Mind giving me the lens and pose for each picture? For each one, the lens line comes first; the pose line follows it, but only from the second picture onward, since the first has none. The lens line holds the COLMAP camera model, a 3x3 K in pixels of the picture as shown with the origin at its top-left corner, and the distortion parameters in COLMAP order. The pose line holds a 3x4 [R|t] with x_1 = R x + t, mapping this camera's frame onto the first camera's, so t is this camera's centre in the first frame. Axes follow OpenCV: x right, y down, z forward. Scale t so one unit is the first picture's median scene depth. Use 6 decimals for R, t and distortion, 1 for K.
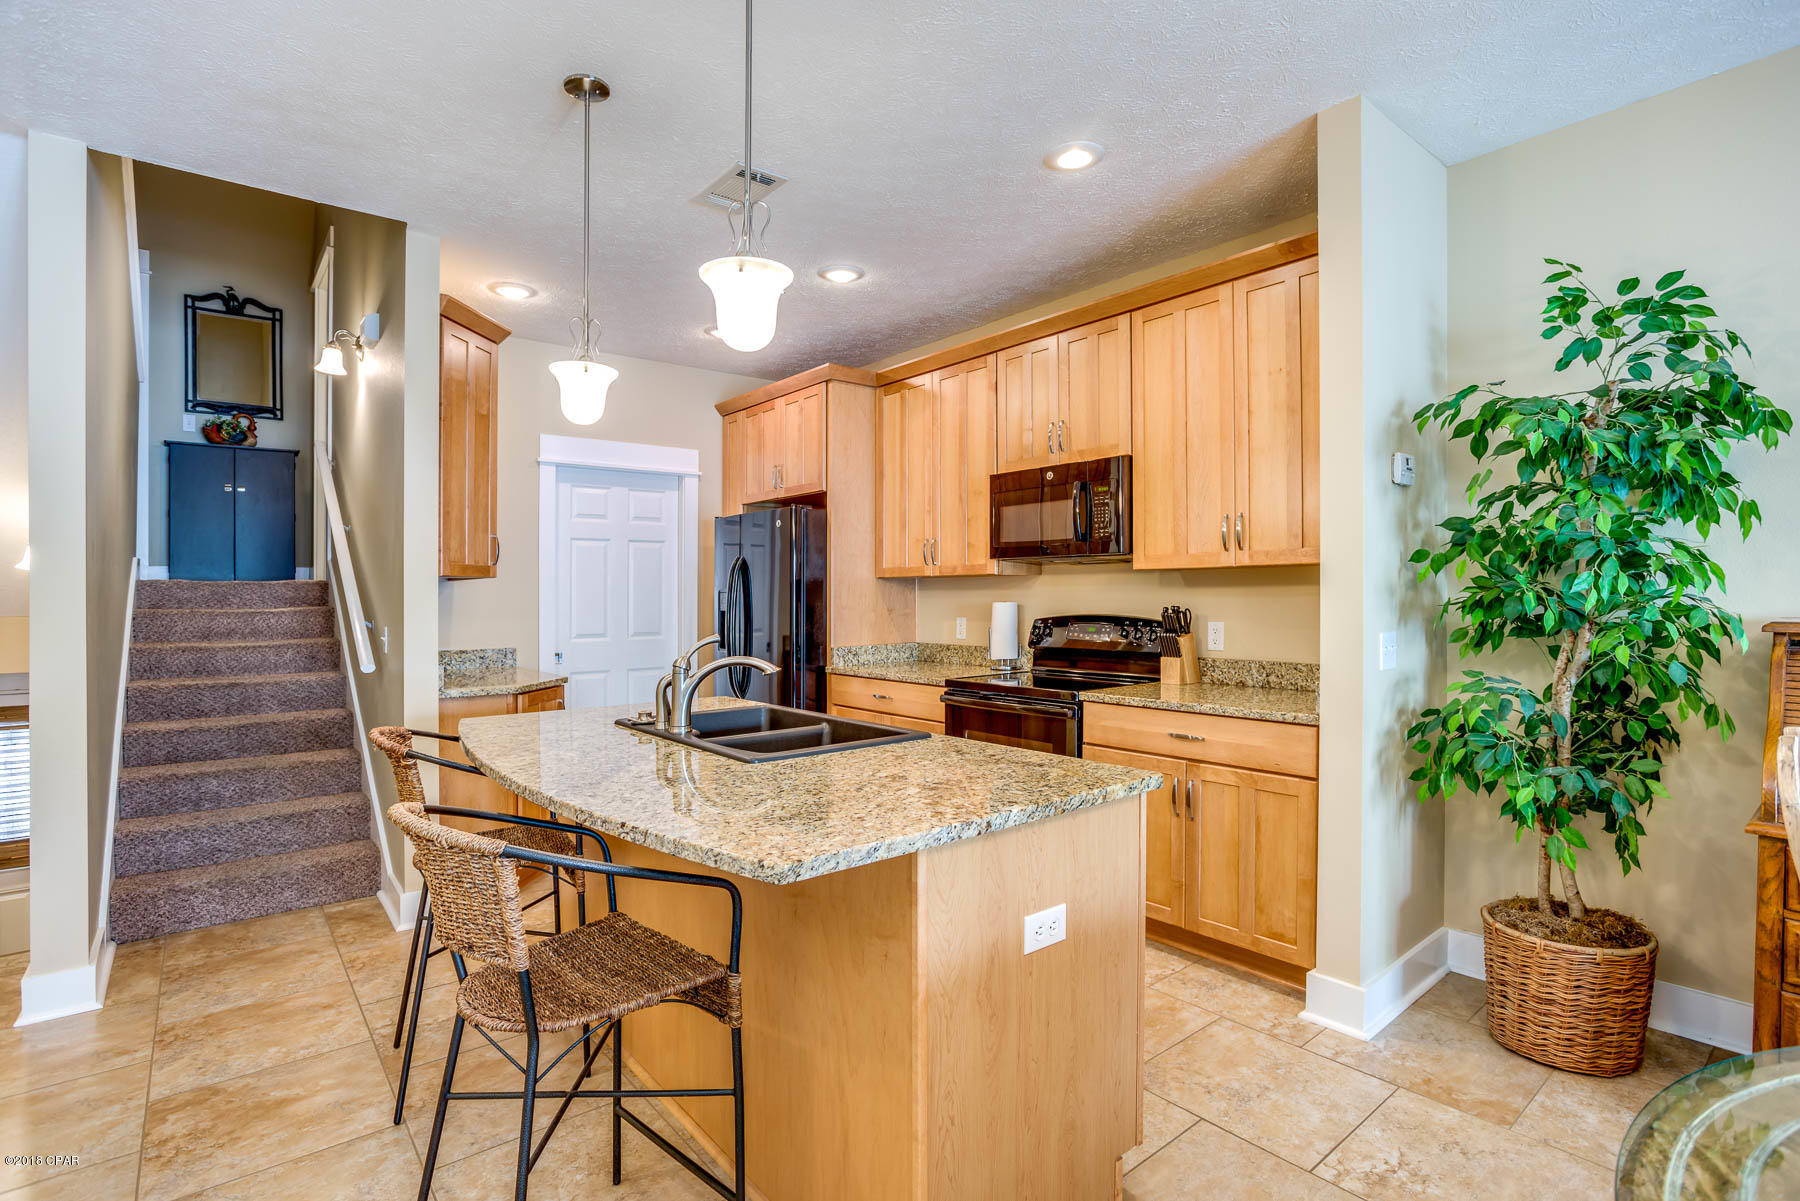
lens RADIAL K [[879.5, 0, 888.1], [0, 879.5, 599.3], [0, 0, 1]] dist [-0.029576, 0.004615]
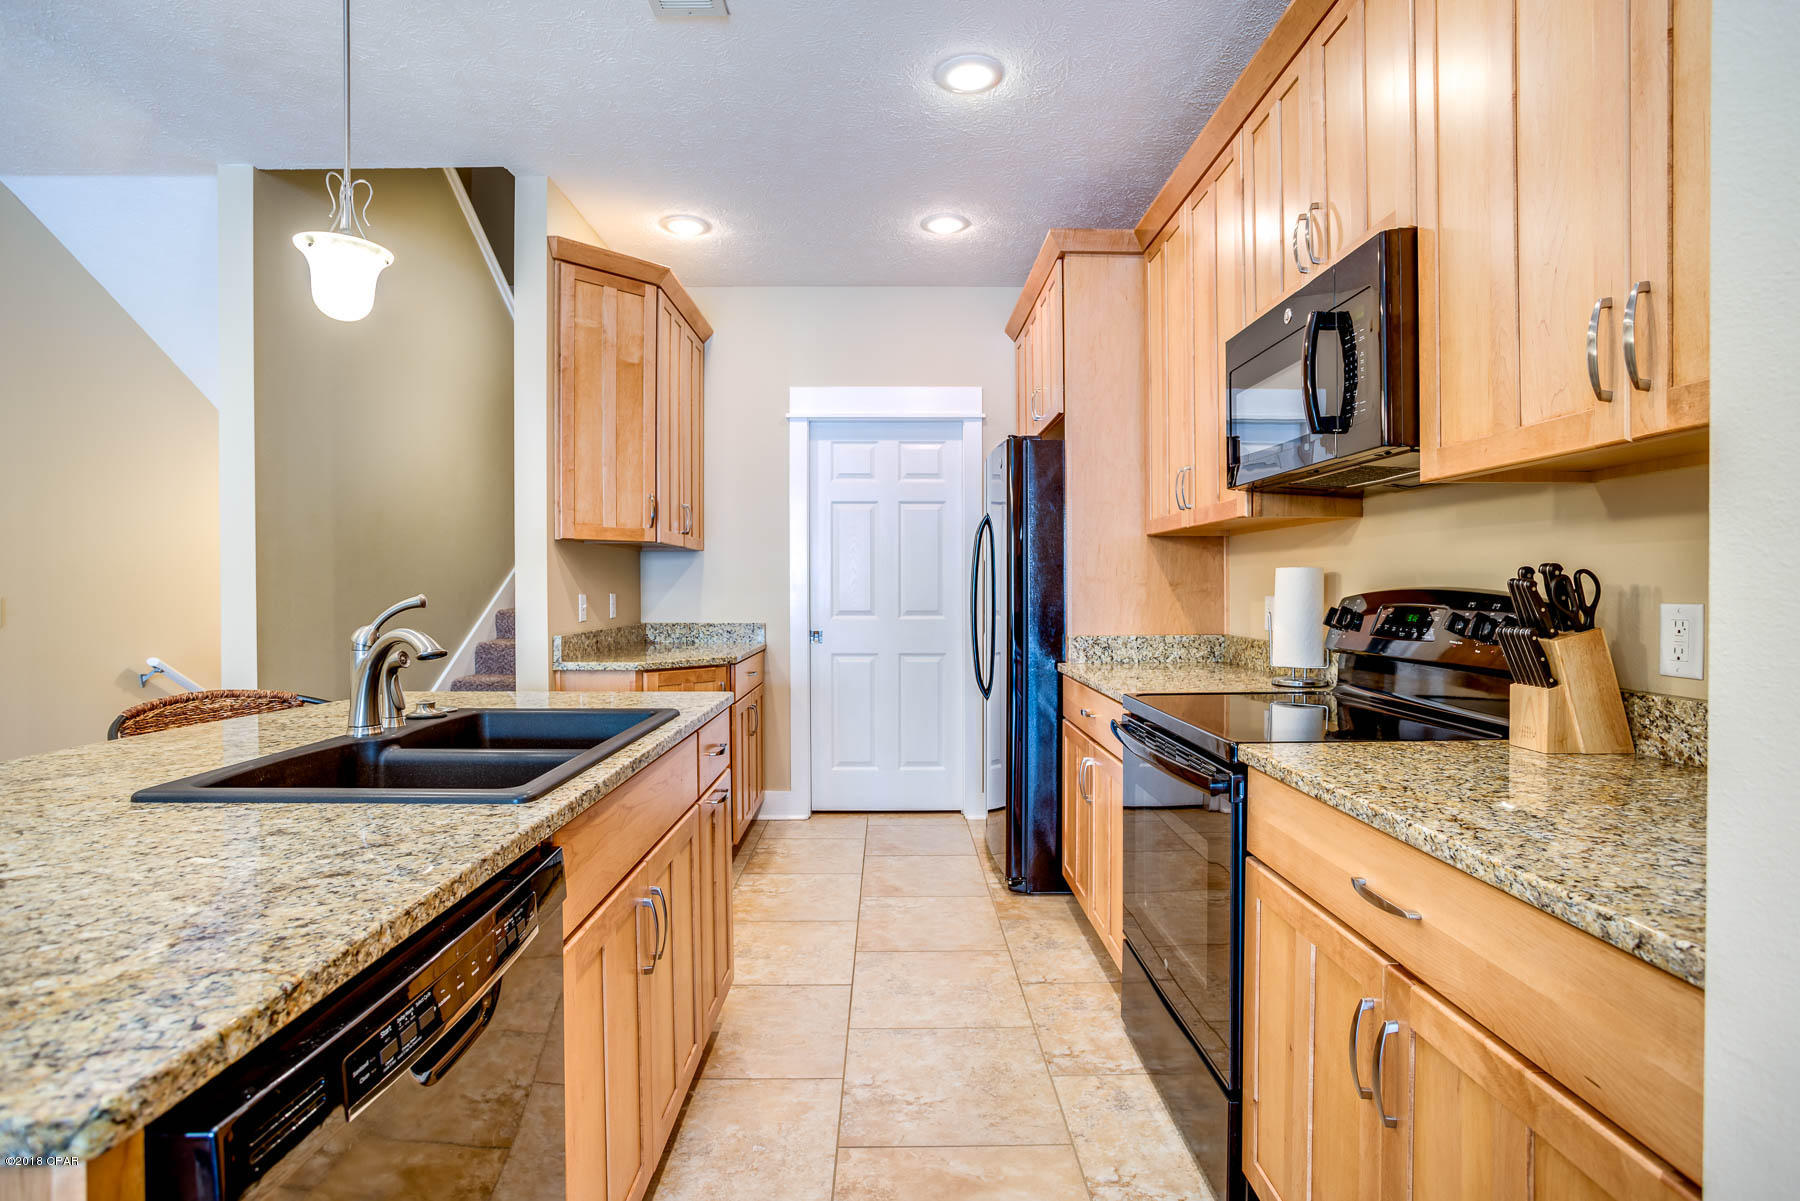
lens RADIAL K [[879.5, 0, 881.8], [0, 879.5, 569.7], [0, 0, 1]] dist [-0.029576, 0.004615]
pose [[0.779155, -0.005833, -0.626804, 0.320865], [-0.005939, 0.999843, -0.016687, 0.018759], [0.626803, 0.016724, 0.778998, 0.455833]]
